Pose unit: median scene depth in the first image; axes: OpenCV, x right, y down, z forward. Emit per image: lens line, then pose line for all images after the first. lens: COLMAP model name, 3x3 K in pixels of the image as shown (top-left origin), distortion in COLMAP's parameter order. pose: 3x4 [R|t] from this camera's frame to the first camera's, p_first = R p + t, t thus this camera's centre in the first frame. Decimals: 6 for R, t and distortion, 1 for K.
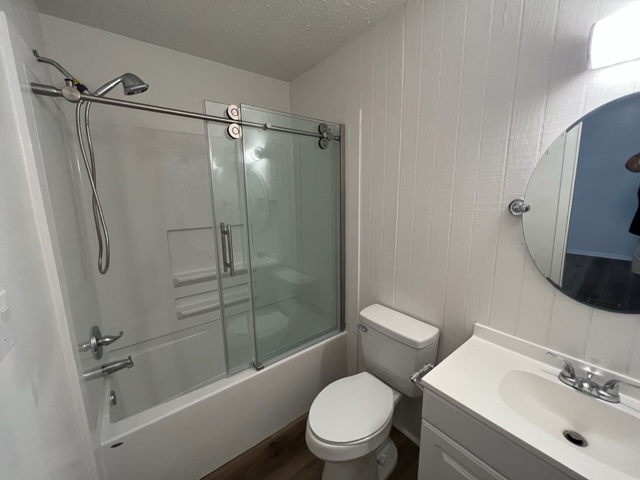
lens RADIAL K [[254.0, 0, 321.8], [0, 254.0, 238.6], [0, 0, 1]] dist [0.003329, 0.001041]
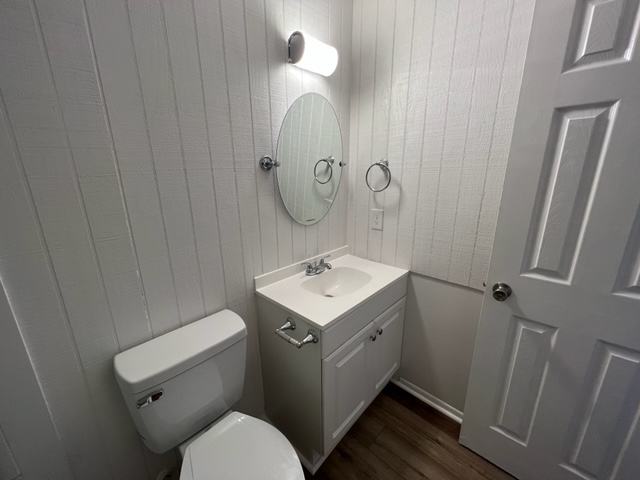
lens RADIAL K [[254.0, 0, 321.4], [0, 254.0, 239.9], [0, 0, 1]] dist [0.003329, 0.001041]
pose [[-0.160128, -0.248236, 0.955373, -0.425180], [0.173423, 0.945733, 0.274798, -0.061547], [-0.971742, 0.209687, -0.108388, 0.838867]]
